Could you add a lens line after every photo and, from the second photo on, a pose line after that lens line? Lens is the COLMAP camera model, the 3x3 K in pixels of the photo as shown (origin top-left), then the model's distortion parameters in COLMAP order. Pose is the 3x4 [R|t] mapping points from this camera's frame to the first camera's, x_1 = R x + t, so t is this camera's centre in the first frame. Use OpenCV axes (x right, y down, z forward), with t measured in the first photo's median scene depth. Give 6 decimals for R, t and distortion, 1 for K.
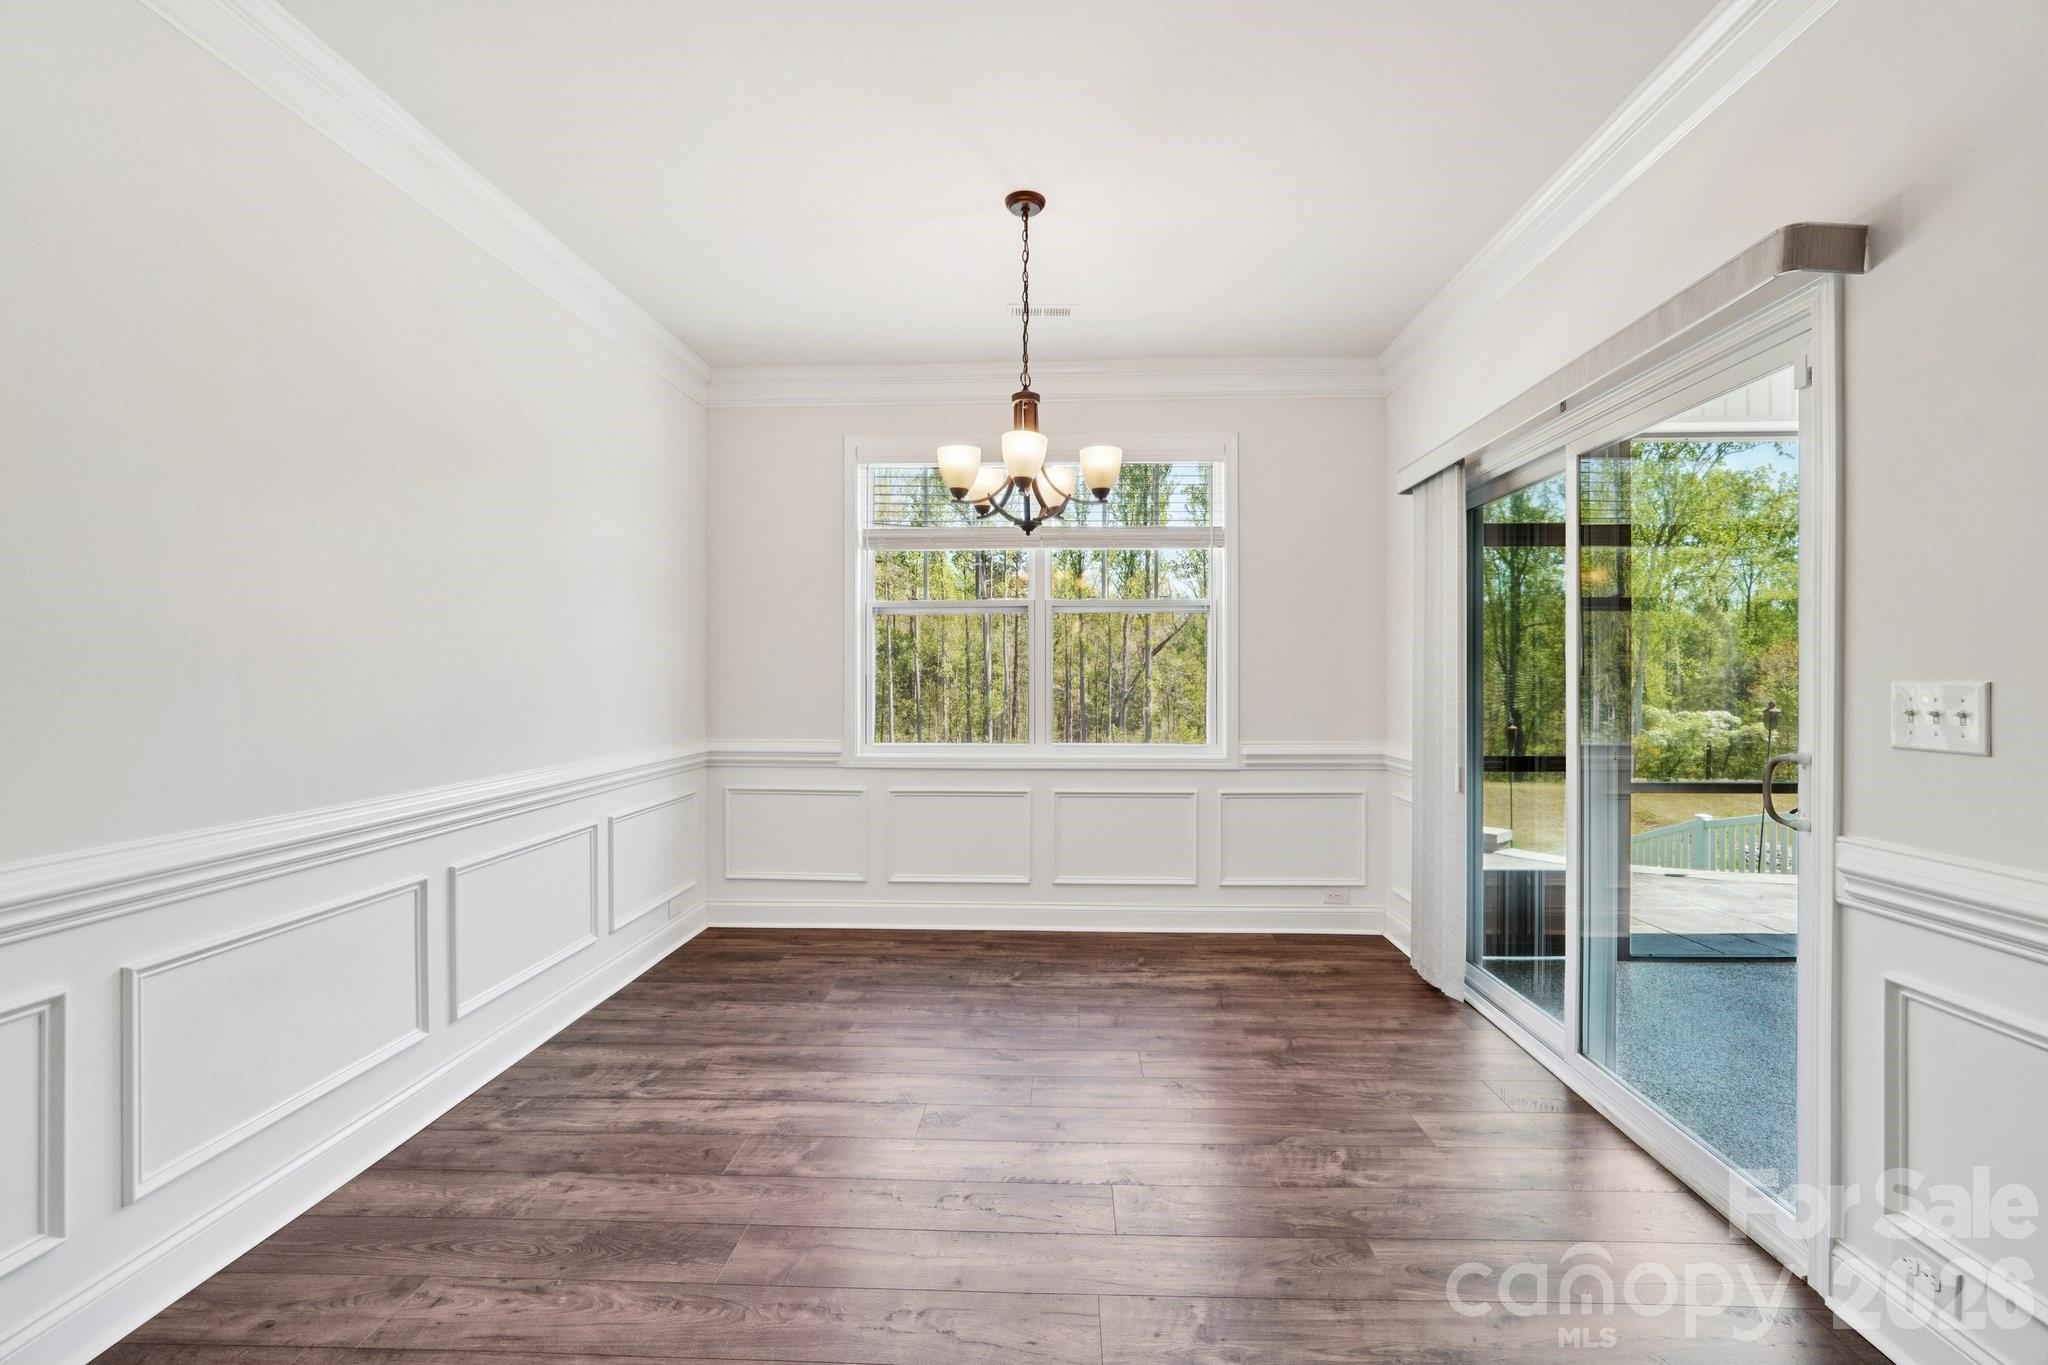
lens RADIAL K [[862.0, 0, 1037.6], [0, 862.0, 674.4], [0, 0, 1]] dist [-0.015391, 0.004941]
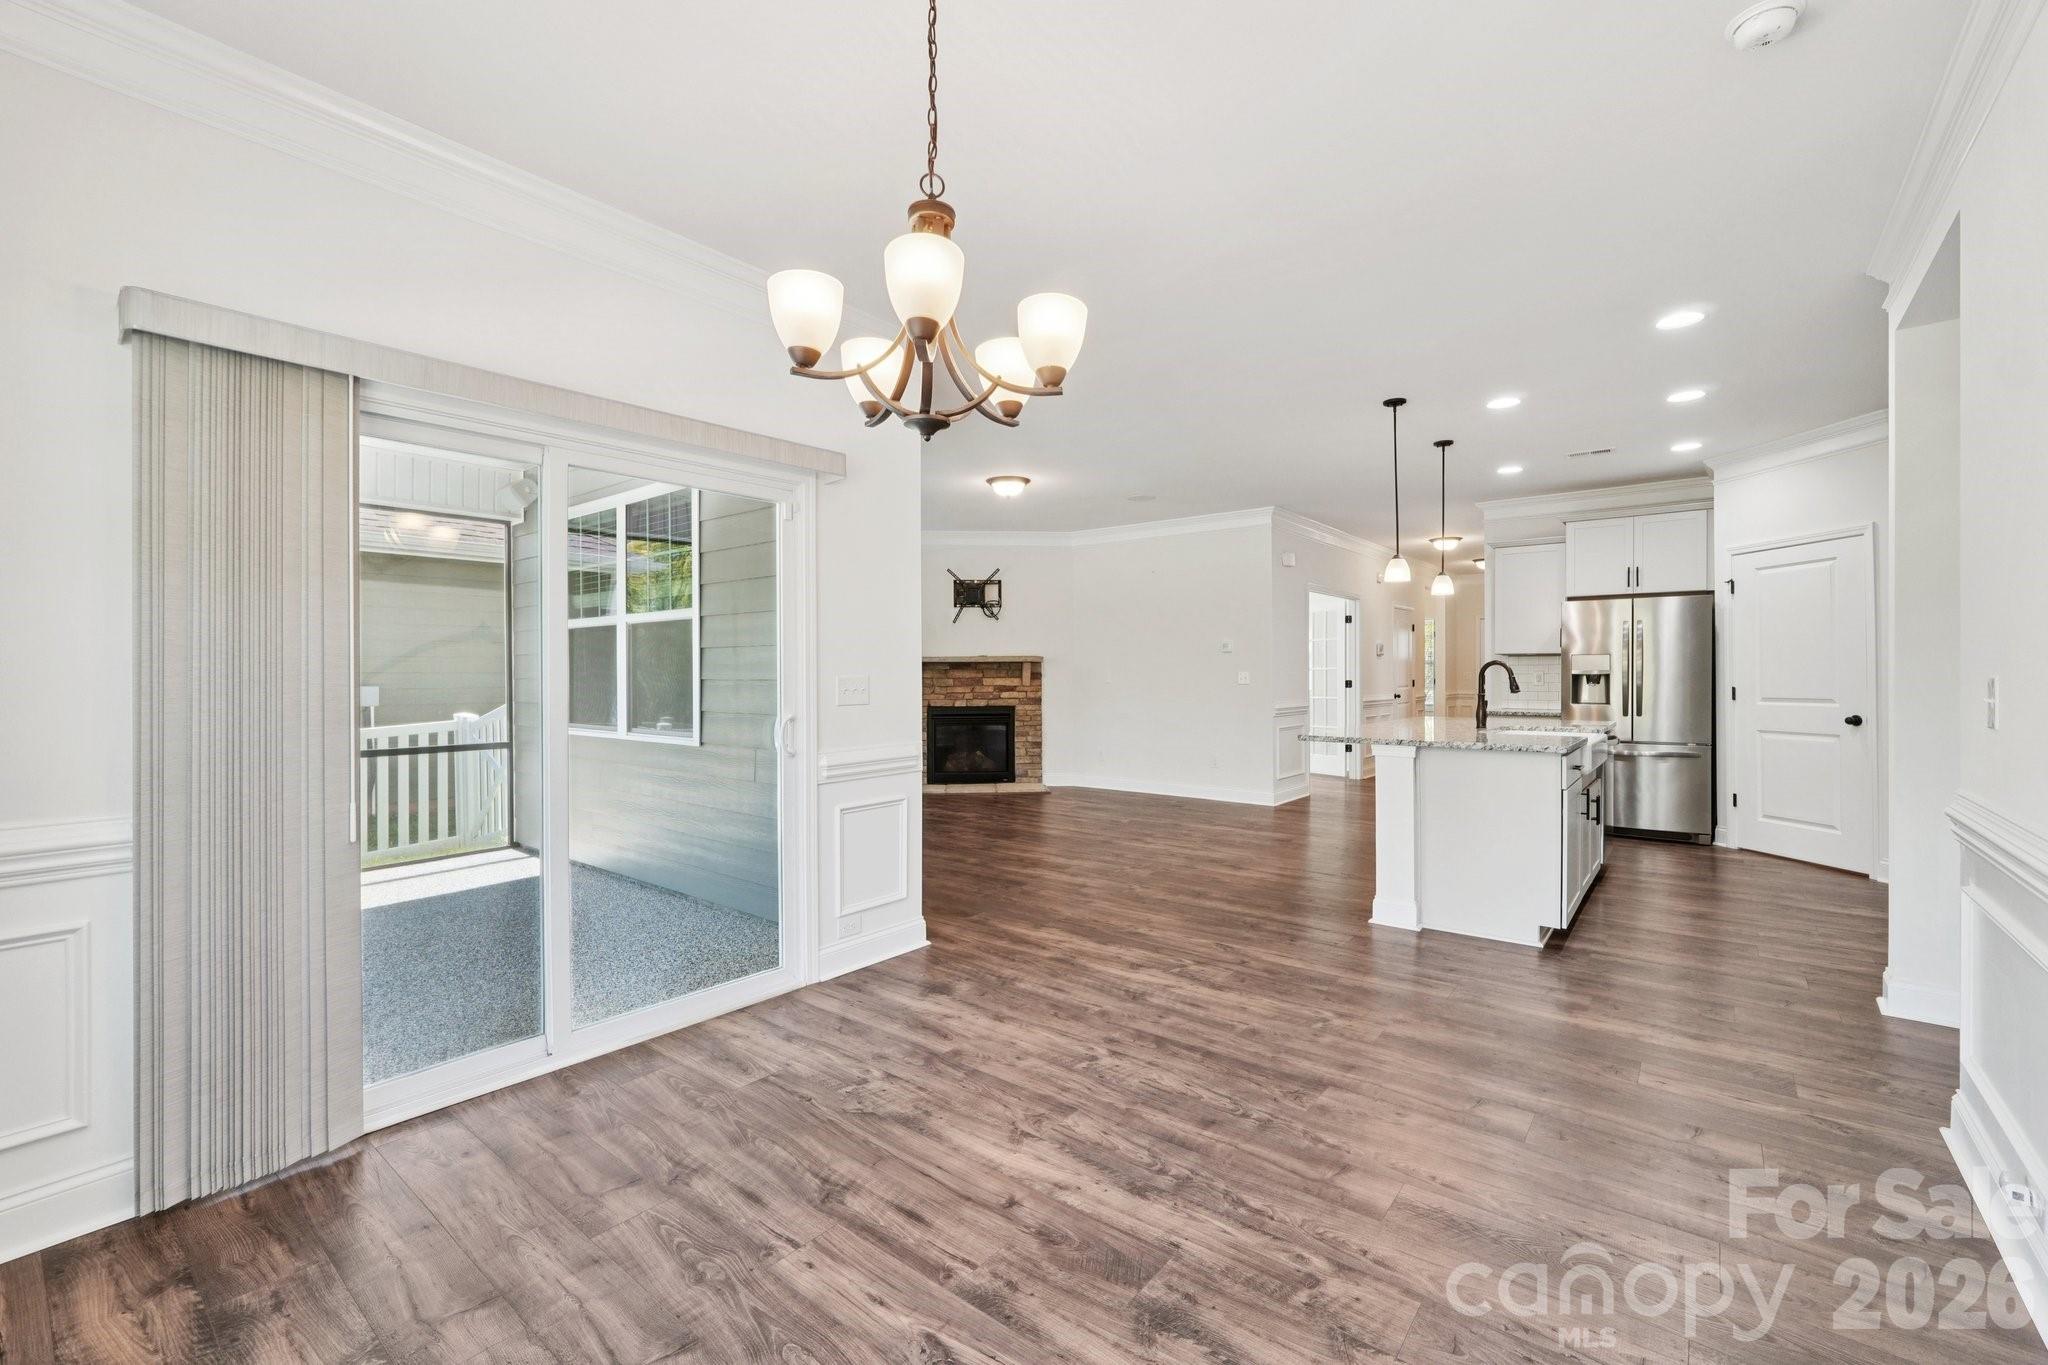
lens RADIAL K [[862.0, 0, 1018.9], [0, 862.0, 677.7], [0, 0, 1]] dist [-0.015391, 0.004941]
pose [[-0.794186, -0.003011, 0.607667, -0.302341], [-0.001445, 0.999994, 0.003067, -0.002329], [-0.607673, 0.001558, -0.794186, 1.003507]]
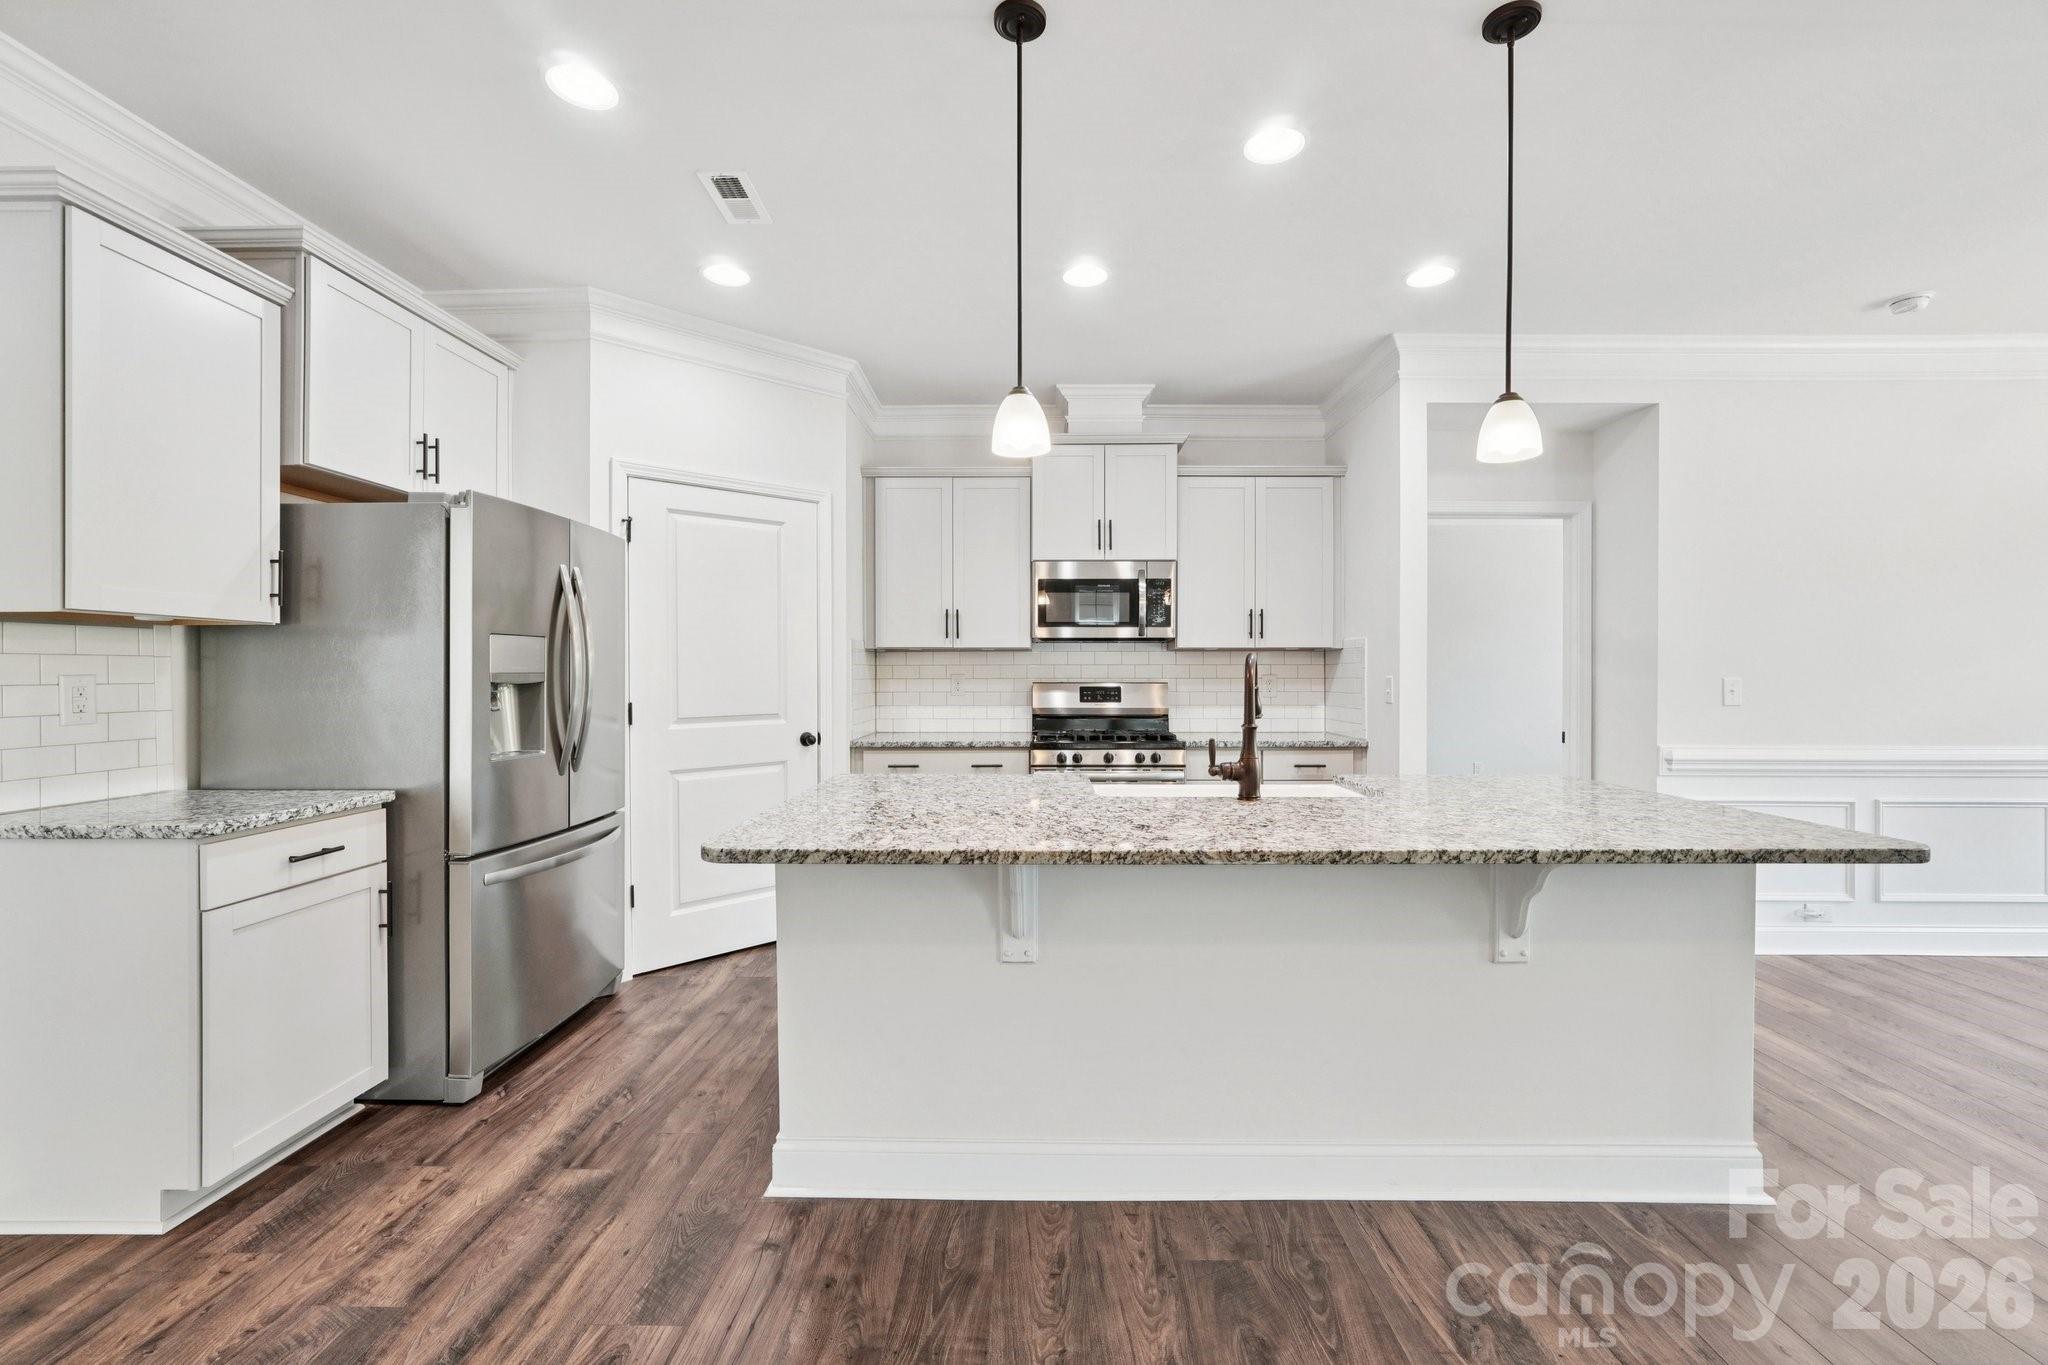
lens RADIAL K [[862.0, 0, 1024.6], [0, 862.0, 675.8], [0, 0, 1]] dist [-0.015391, 0.004941]
pose [[0.017460, 0.000840, -0.999847, 0.504325], [0.006409, 0.999979, 0.000952, -0.009570], [0.999827, -0.006424, 0.017454, -0.576241]]
